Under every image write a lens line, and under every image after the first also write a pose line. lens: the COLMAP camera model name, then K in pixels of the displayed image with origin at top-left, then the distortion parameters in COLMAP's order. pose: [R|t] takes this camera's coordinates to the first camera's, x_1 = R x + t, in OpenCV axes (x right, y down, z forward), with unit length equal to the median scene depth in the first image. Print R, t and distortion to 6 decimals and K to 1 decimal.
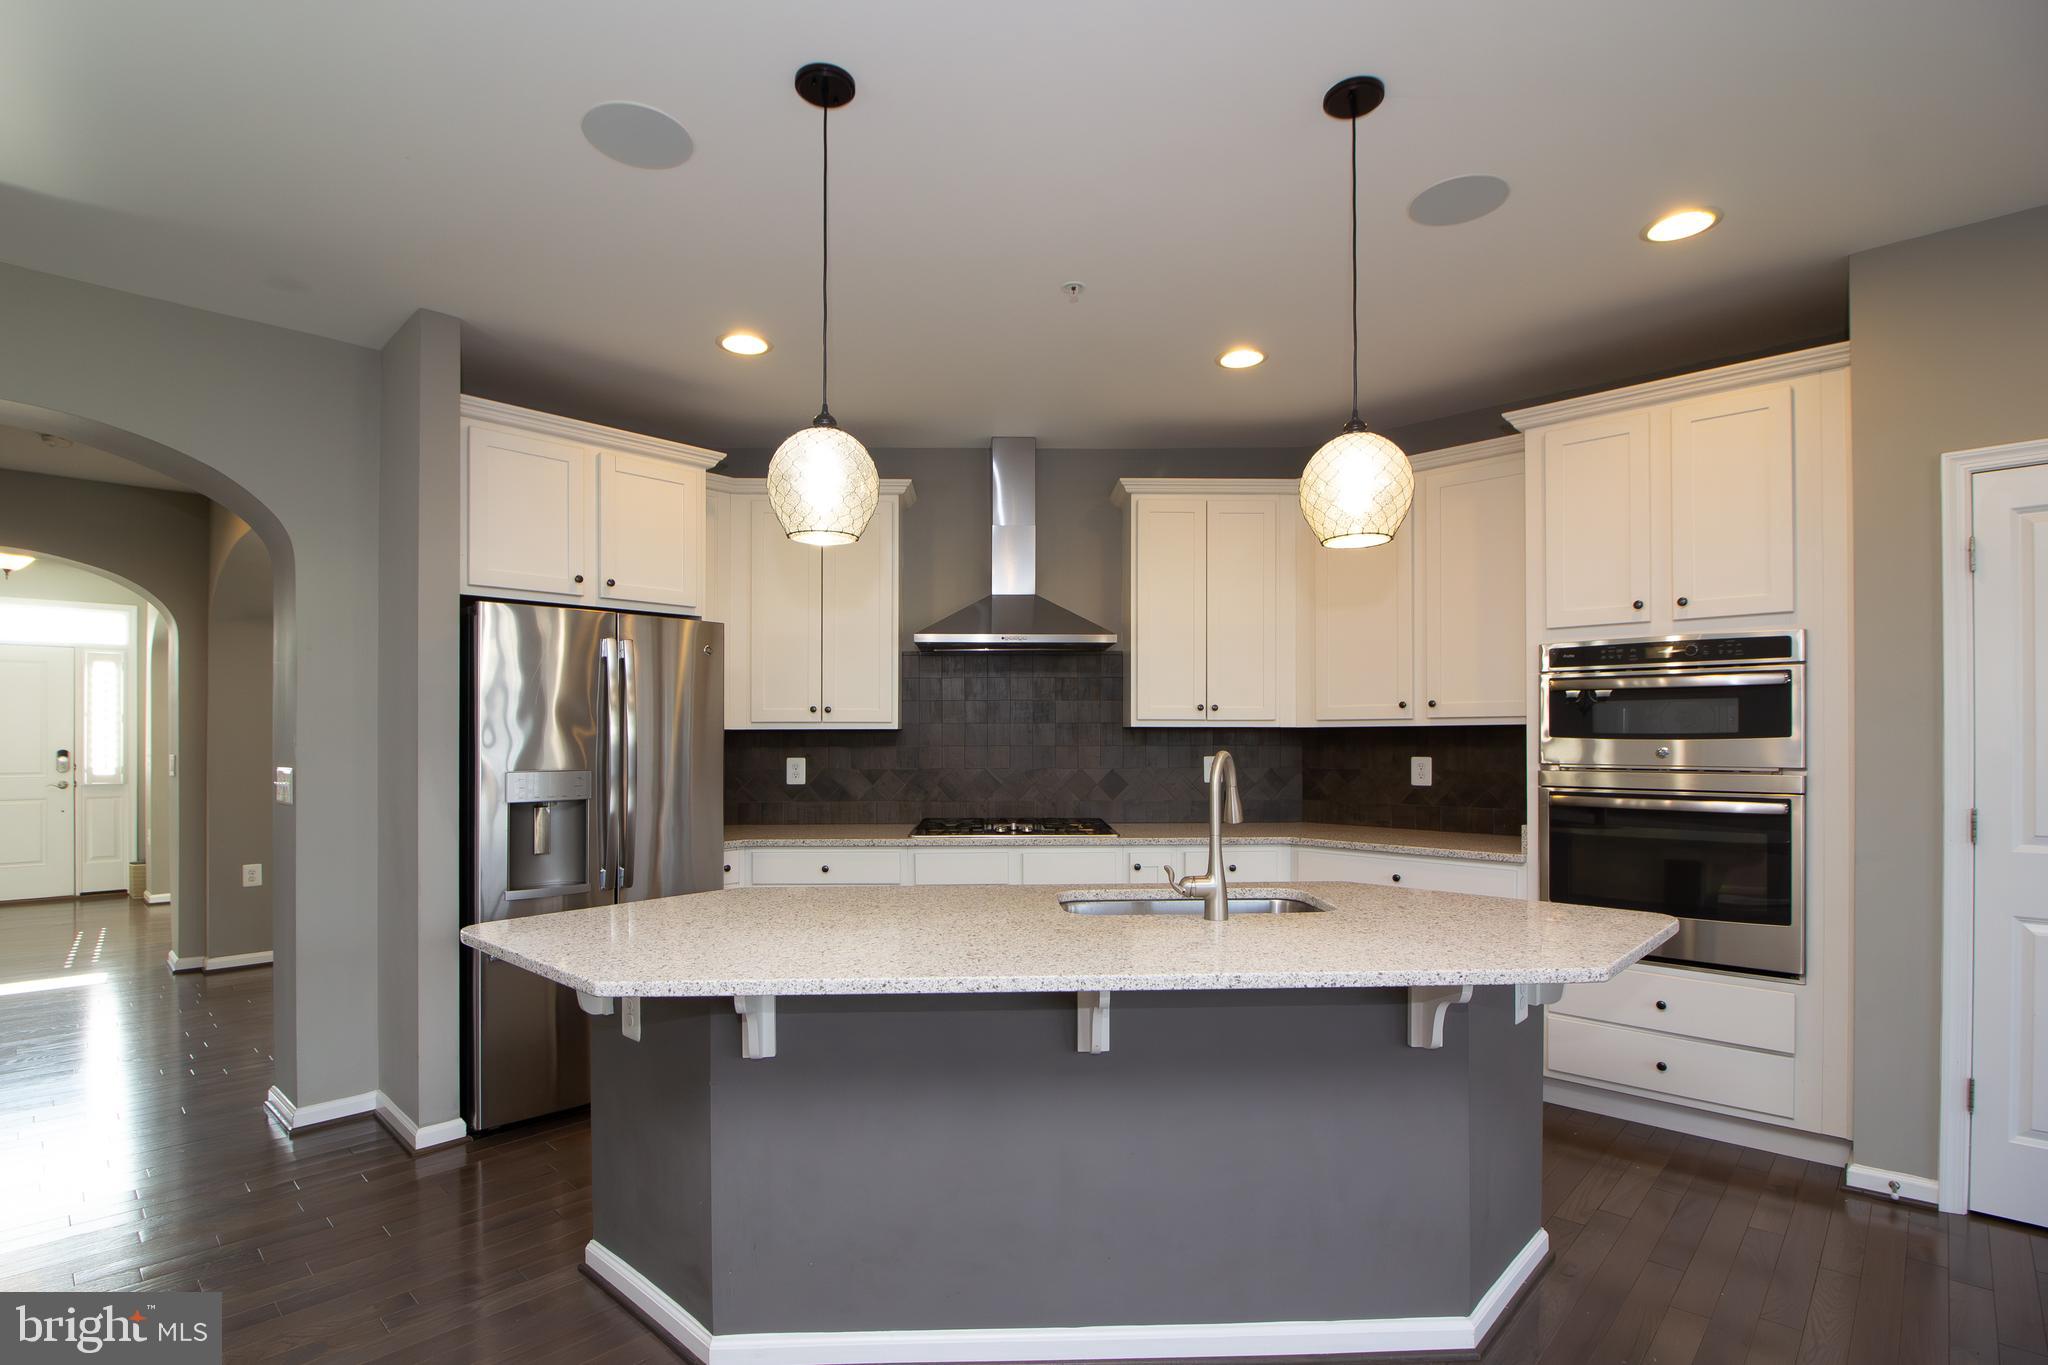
lens RADIAL K [[983.0, 0, 1010.3], [0, 983.0, 734.0], [0, 0, 1]] dist [-0.001765, -0.014377]
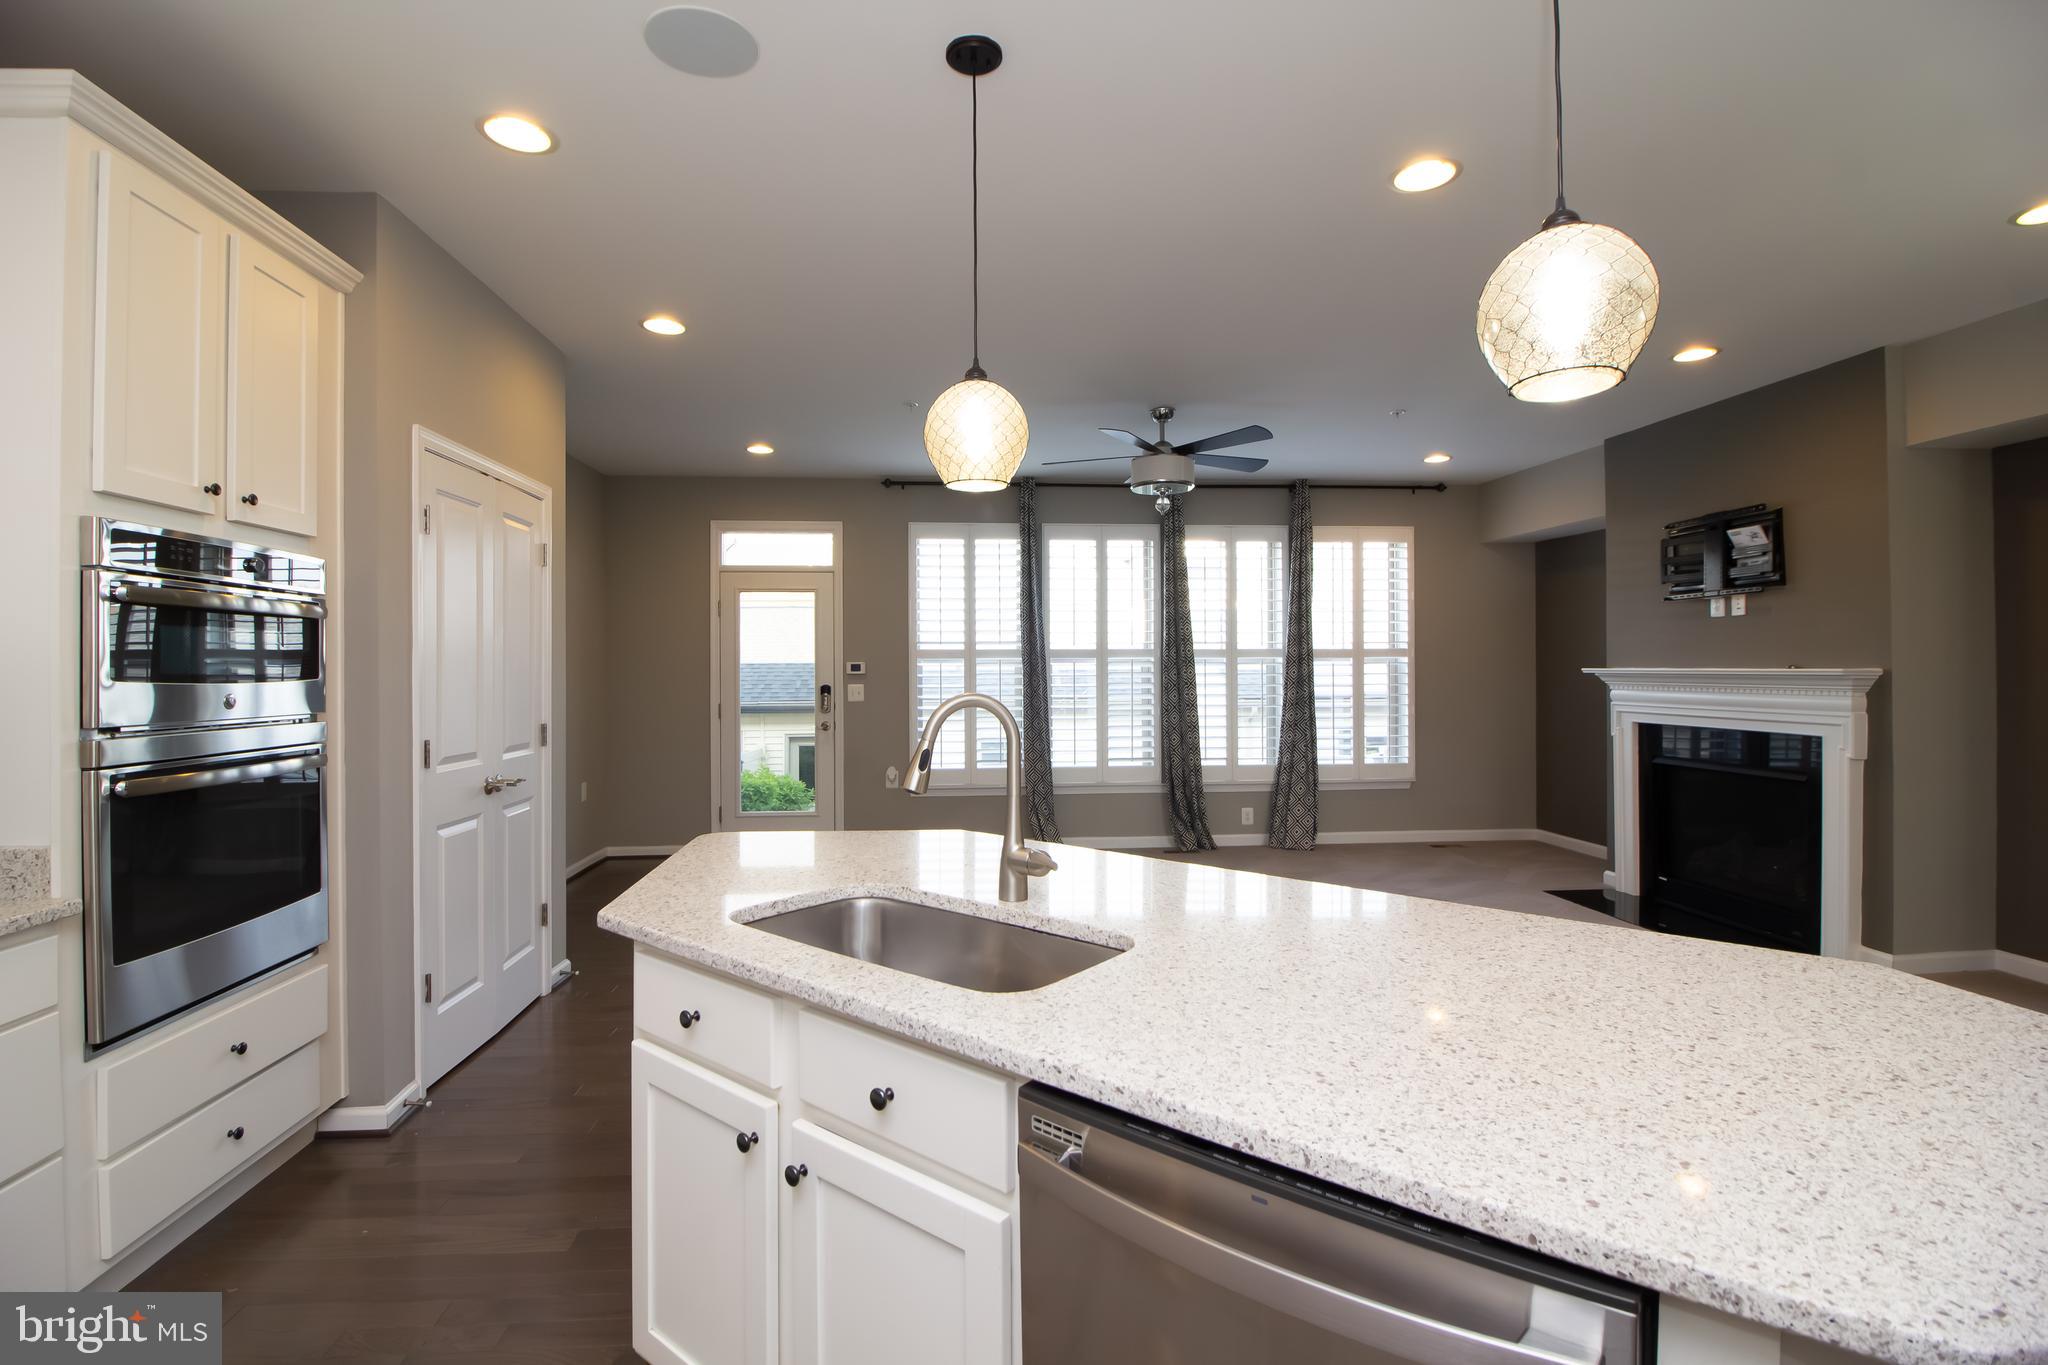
lens RADIAL K [[944.7, 0, 1024.0], [0, 944.7, 682.5], [0, 0, 1]] dist [0.000087, -0.000063]
pose [[-0.767601, -0.003160, 0.640920, -0.168093], [0.003565, 0.999951, 0.009200, 0.001153], [-0.640918, 0.009347, -0.767552, 0.867860]]
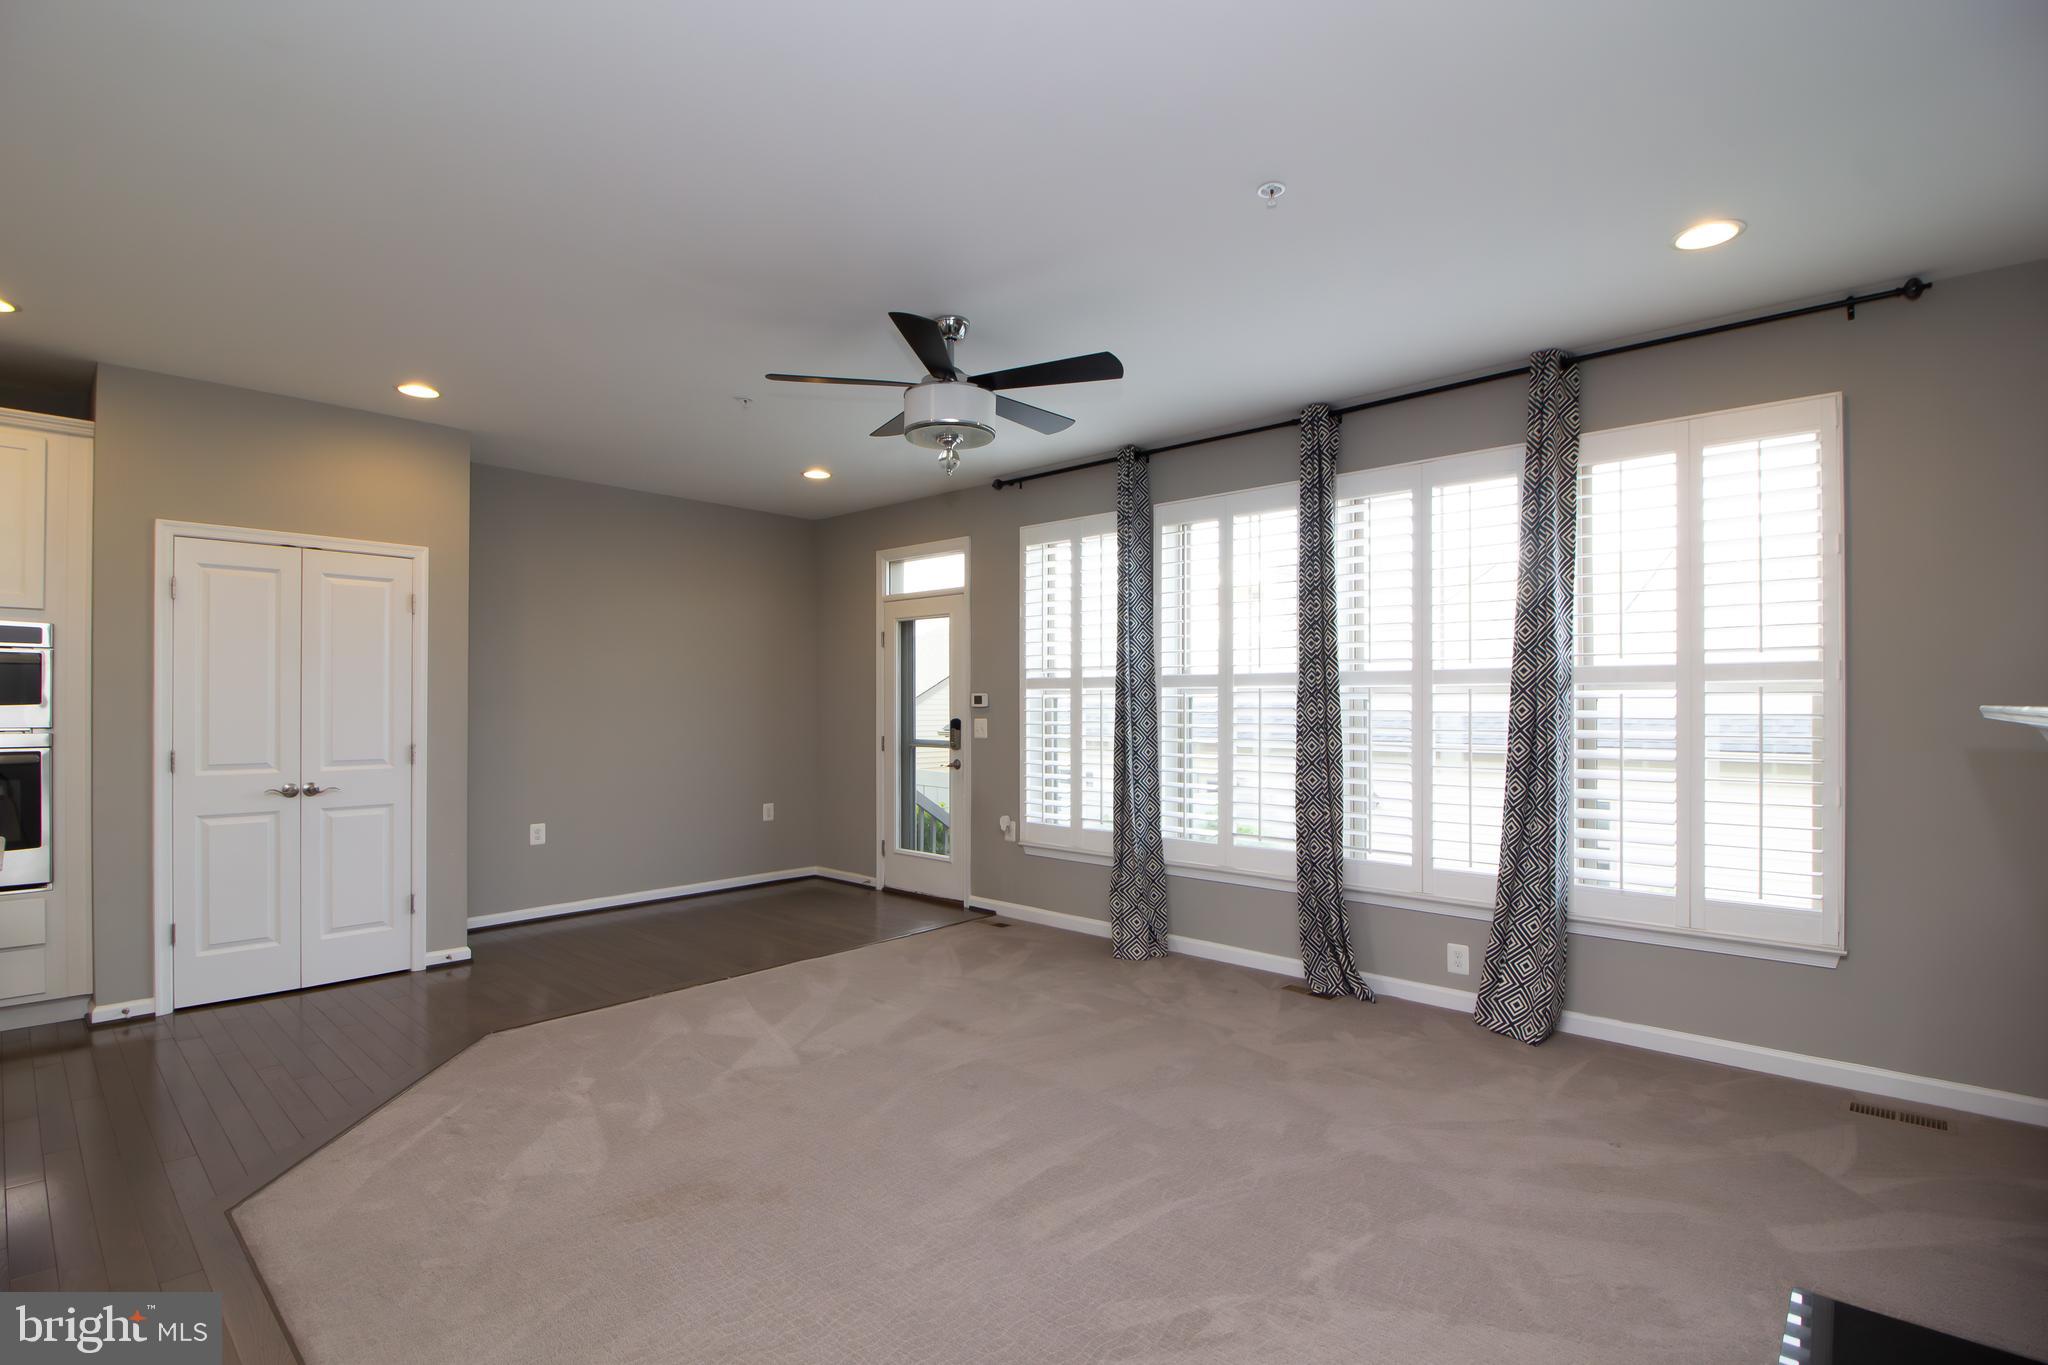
lens RADIAL K [[969.3, 0, 1016.5], [0, 969.3, 705.2], [0, 0, 1]] dist [-0.001836, -0.014462]
pose [[-0.038274, 0.001008, 0.999267, -0.372733], [-0.005440, 0.999984, -0.001217, -0.000808], [-0.999252, -0.005483, -0.038268, -0.186505]]
